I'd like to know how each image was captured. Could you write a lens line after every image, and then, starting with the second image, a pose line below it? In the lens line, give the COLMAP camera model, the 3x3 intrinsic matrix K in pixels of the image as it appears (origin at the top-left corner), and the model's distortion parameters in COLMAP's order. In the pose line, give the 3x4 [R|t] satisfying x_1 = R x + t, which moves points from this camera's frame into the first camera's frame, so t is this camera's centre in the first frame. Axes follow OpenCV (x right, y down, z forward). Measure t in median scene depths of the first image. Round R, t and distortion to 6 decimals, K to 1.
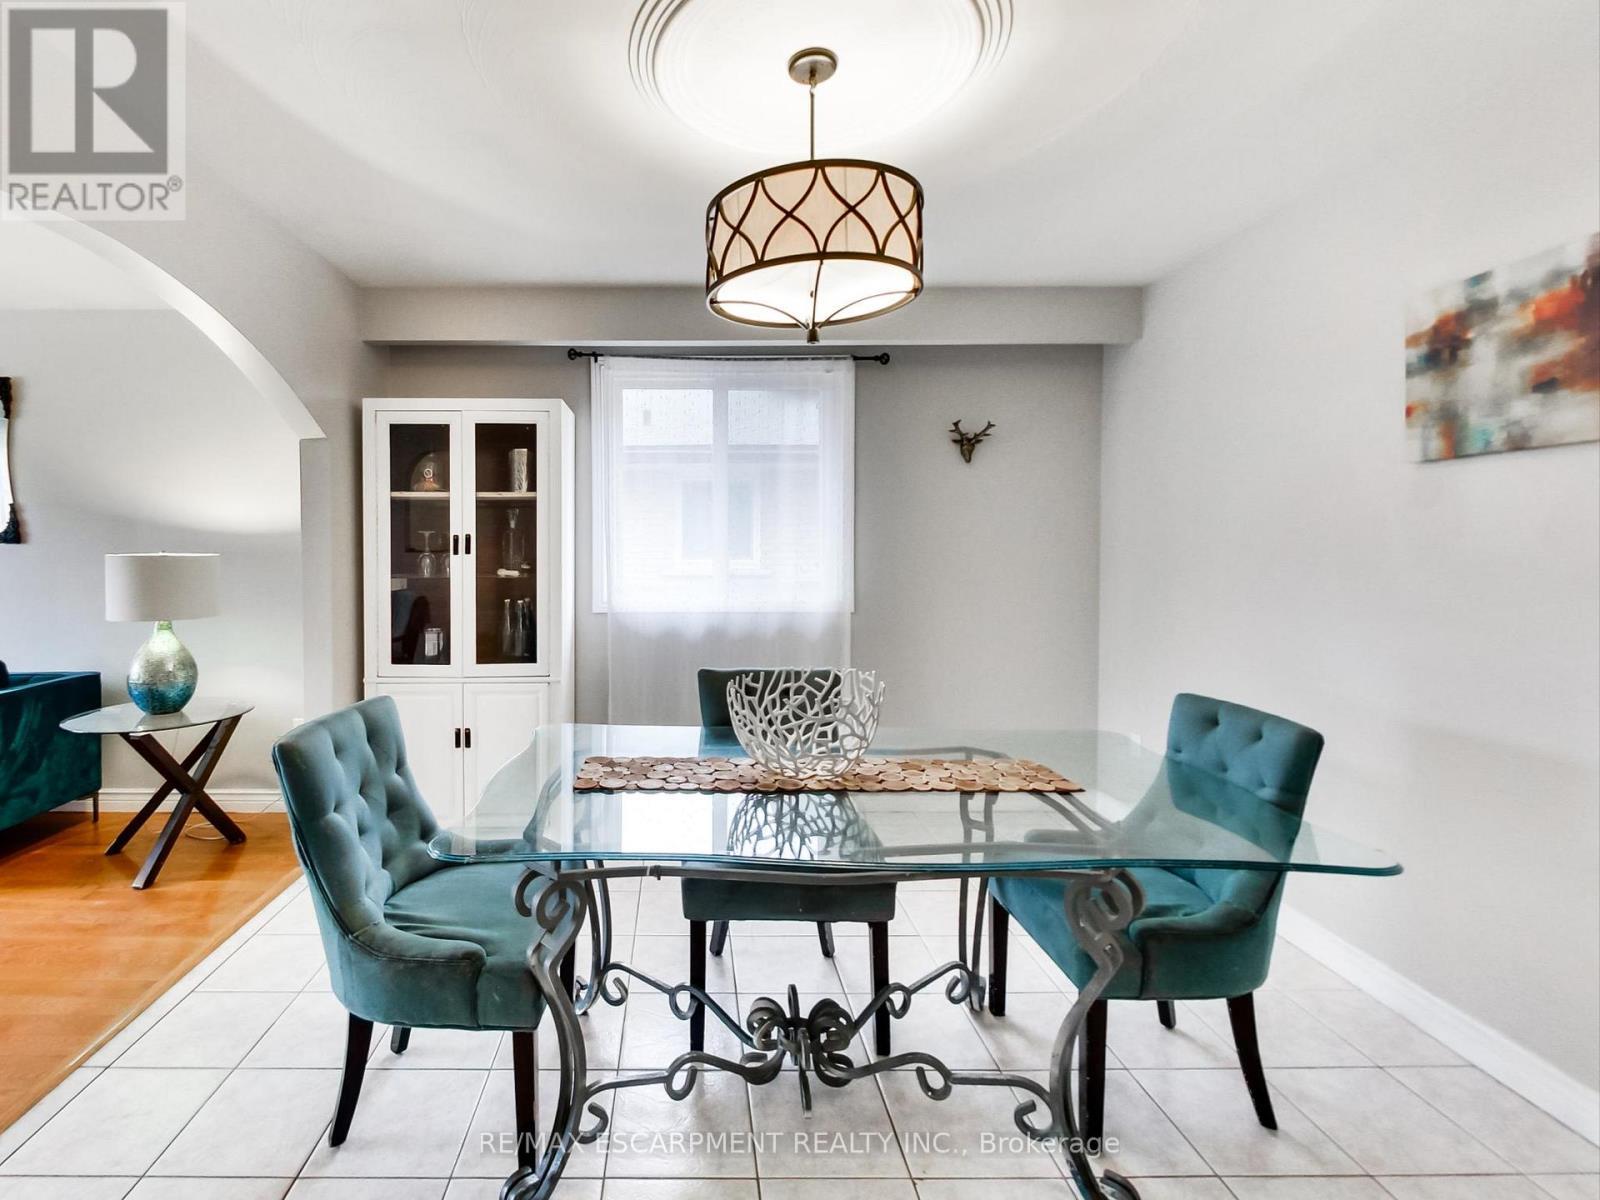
lens RADIAL K [[750.4, 0, 800.0], [0, 750.4, 555.6], [0, 0, 1]] dist [-0.002000, -0.000375]
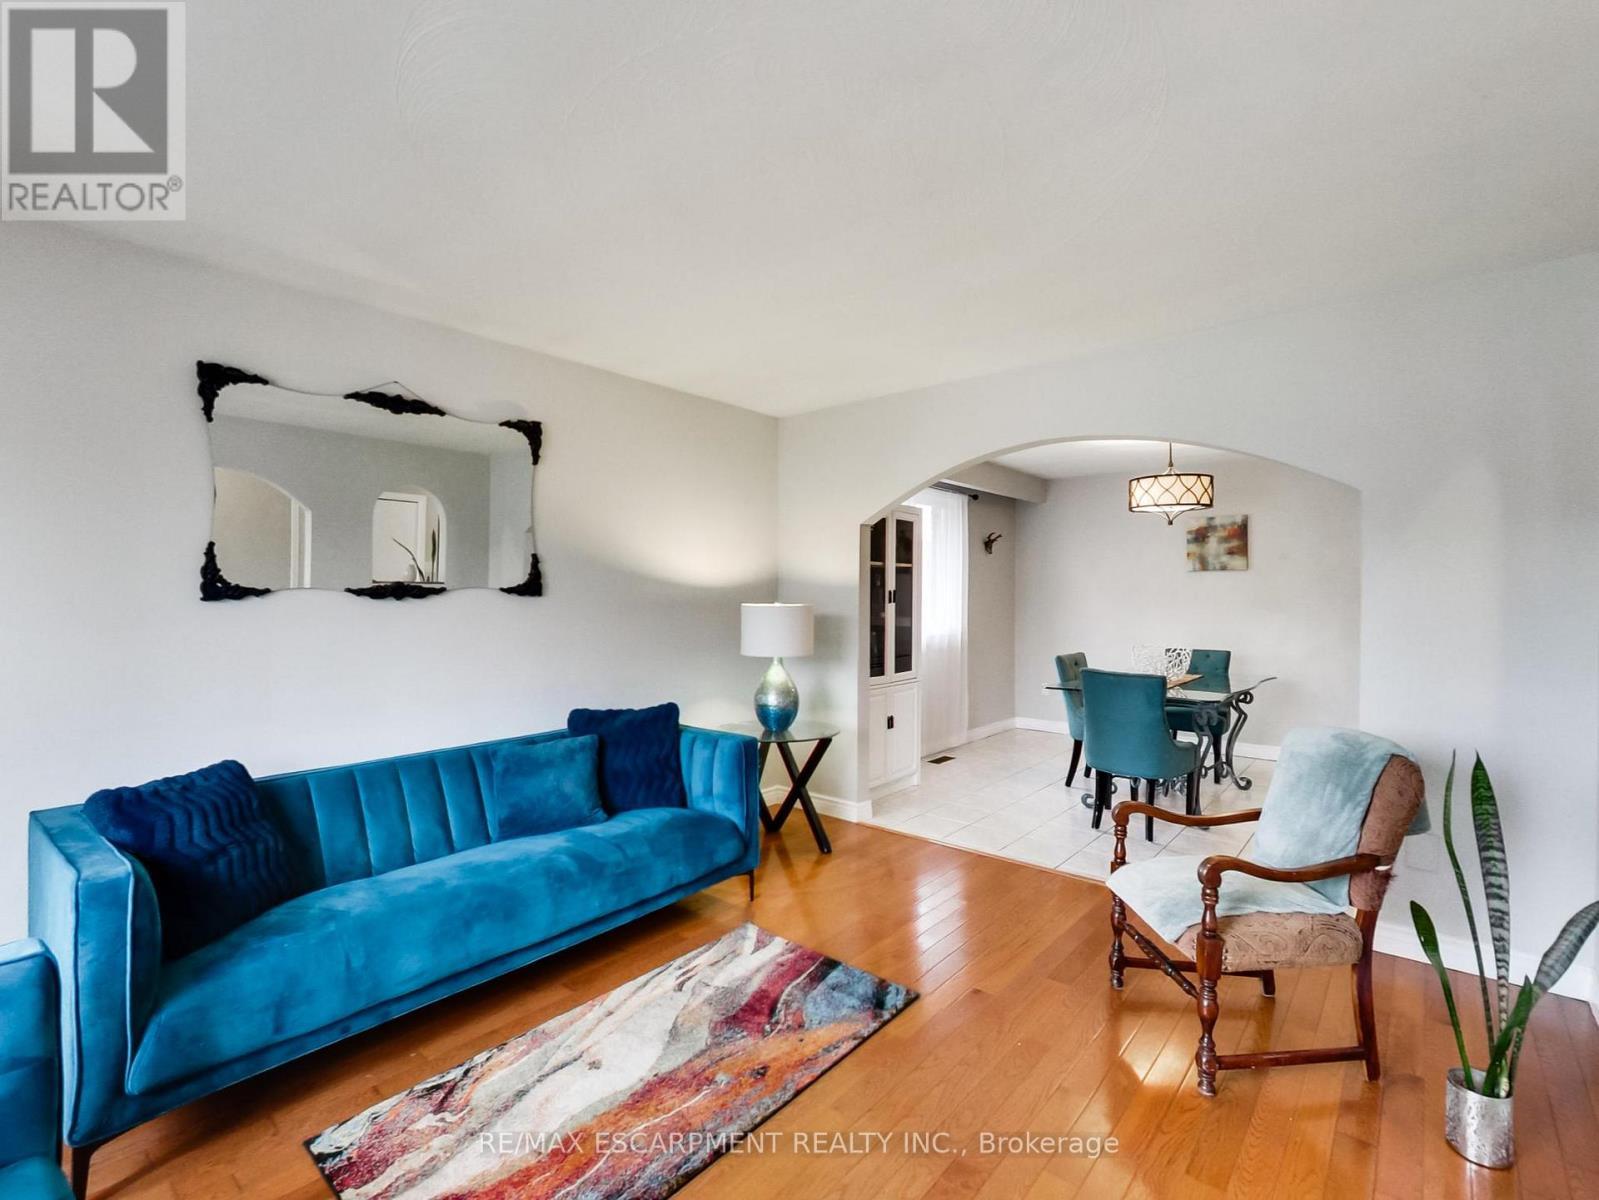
lens RADIAL K [[753.5, 0, 806.5], [0, 753.5, 598.8], [0, 0, 1]] dist [0.000295, 0.000282]
pose [[0.639177, -0.002986, 0.769054, -2.704715], [0.009477, 0.999947, -0.003994, -0.008743], [-0.769001, 0.009841, 0.639171, 0.215773]]
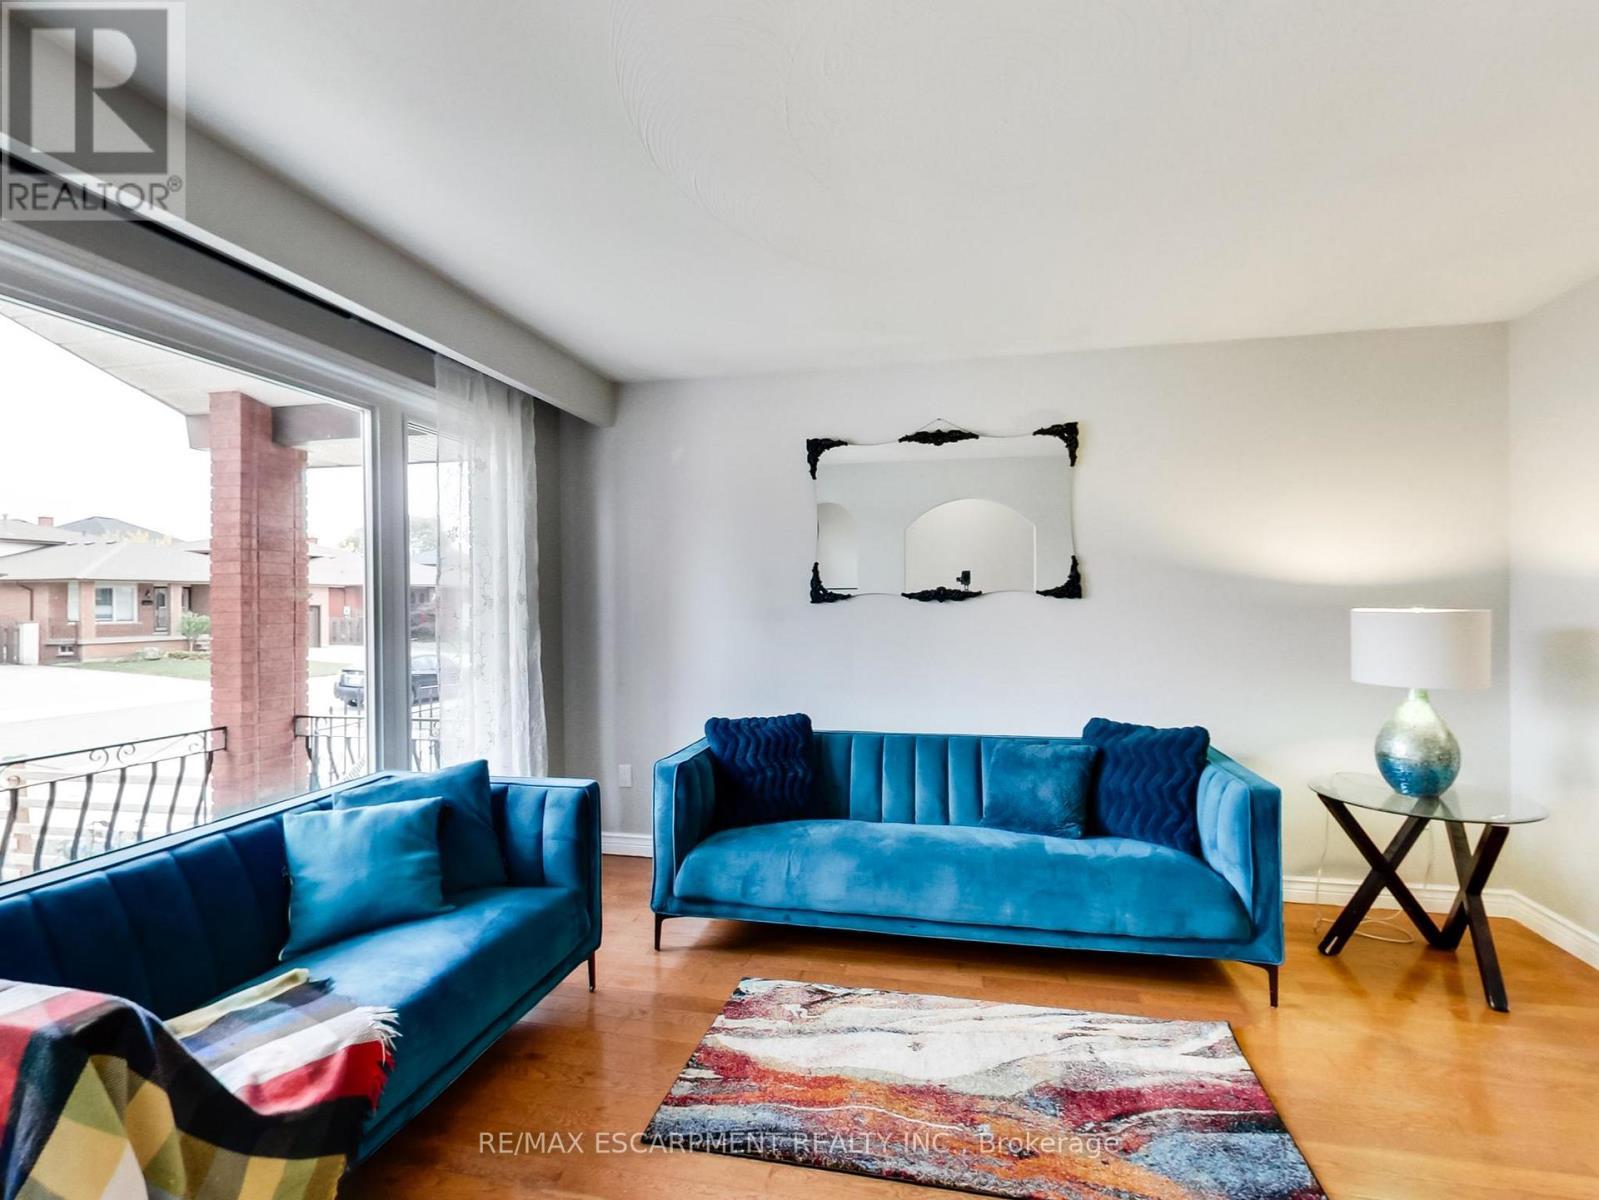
lens RADIAL K [[753.5, 0, 806.5], [0, 753.5, 598.8], [0, 0, 1]] dist [0.000295, 0.000282]
pose [[0.977478, -0.005030, -0.210979, -2.037356], [0.002829, 0.999938, -0.010731, -0.010532], [0.211020, 0.009892, 0.977432, 0.009093]]
